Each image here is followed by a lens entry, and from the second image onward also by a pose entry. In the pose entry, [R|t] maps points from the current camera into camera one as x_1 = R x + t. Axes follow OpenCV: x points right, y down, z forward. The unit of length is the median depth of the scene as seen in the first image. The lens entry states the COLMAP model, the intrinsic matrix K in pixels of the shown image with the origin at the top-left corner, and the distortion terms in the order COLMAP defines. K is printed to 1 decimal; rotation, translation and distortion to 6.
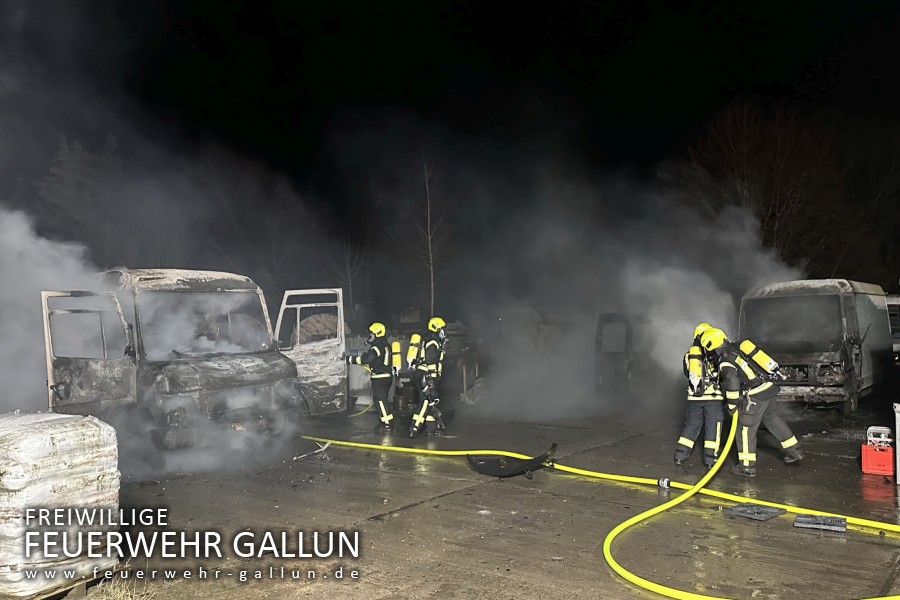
lens RADIAL K [[664.4, 0, 475.3], [0, 664.4, 308.2], [0, 0, 1]] dist [0.084063, -0.137000]
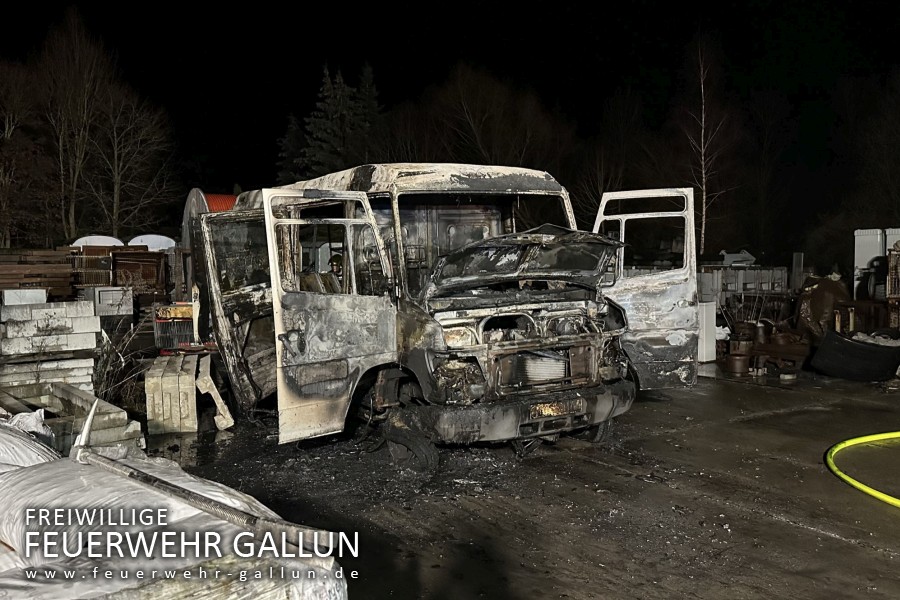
lens RADIAL K [[655.4, 0, 454.8], [0, 655.4, 298.0], [0, 0, 1]] dist [0.071777, -0.117875]
pose [[0.931867, 0.030873, -0.361483, -0.194235], [0.000734, 0.996210, 0.086975, 0.019385], [0.362799, -0.081314, 0.928313, 0.378053]]
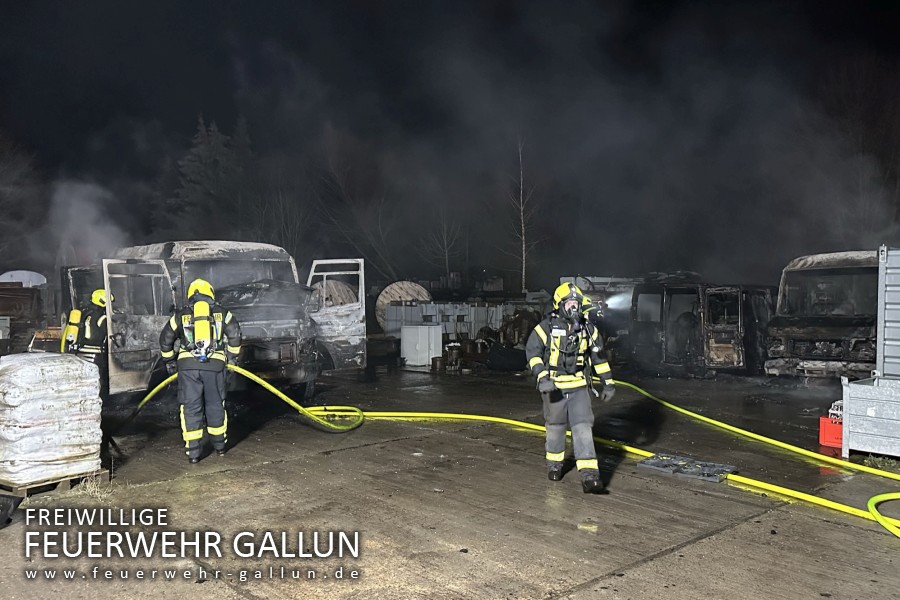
lens RADIAL K [[661.8, 0, 479.4], [0, 661.8, 298.9], [0, 0, 1]] dist [0.067642, -0.132477]
pose [[0.982533, 0.018133, -0.185200, 0.211939], [-0.012069, 0.999355, 0.033816, -0.001831], [0.185694, -0.030990, 0.982119, -0.063580]]
